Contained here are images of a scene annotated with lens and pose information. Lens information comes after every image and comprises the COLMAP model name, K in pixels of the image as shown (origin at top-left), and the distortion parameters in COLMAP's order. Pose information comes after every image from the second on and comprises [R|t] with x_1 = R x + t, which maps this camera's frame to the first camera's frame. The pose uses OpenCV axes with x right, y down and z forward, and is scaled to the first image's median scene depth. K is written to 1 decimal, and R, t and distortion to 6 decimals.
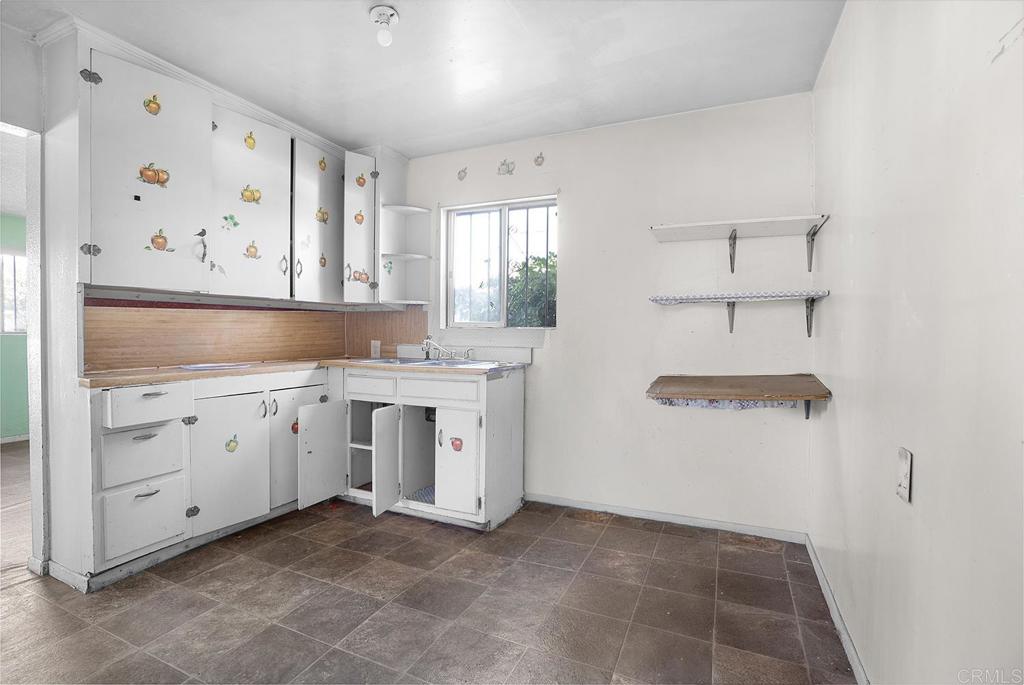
lens RADIAL K [[493.4, 0, 518.4], [0, 493.4, 340.3], [0, 0, 1]] dist [-0.074466, 0.031054]
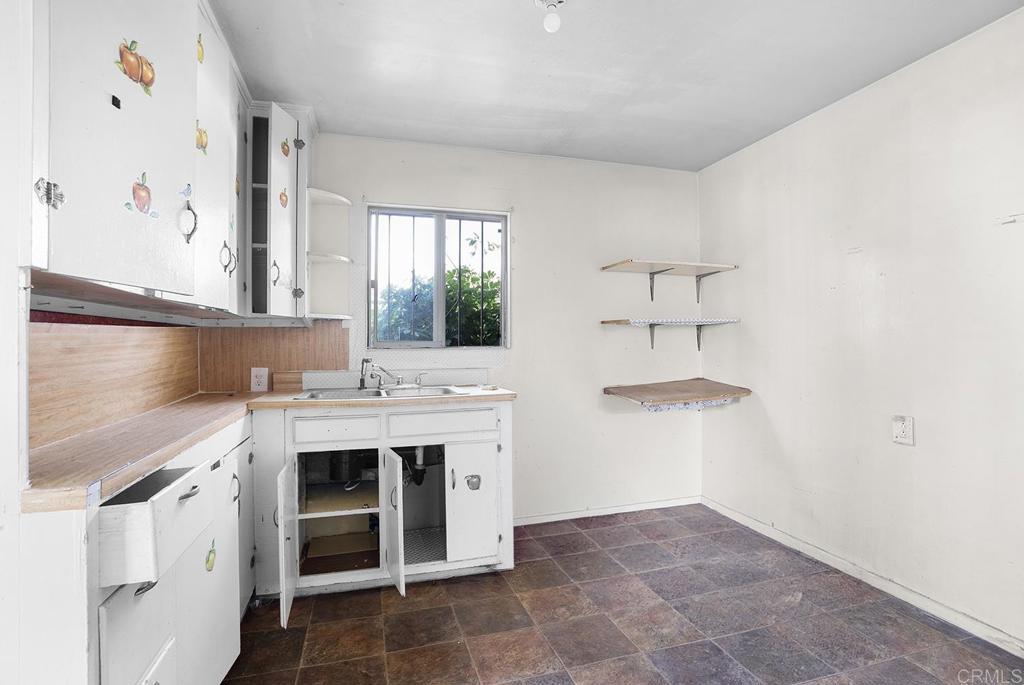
lens RADIAL K [[493.4, 0, 518.4], [0, 493.4, 340.3], [0, 0, 1]] dist [-0.074466, 0.031054]
pose [[0.743196, -0.009784, 0.669002, -0.635638], [0.024401, 0.999624, -0.012487, -0.028527], [-0.668628, 0.025605, 0.743156, 0.282810]]
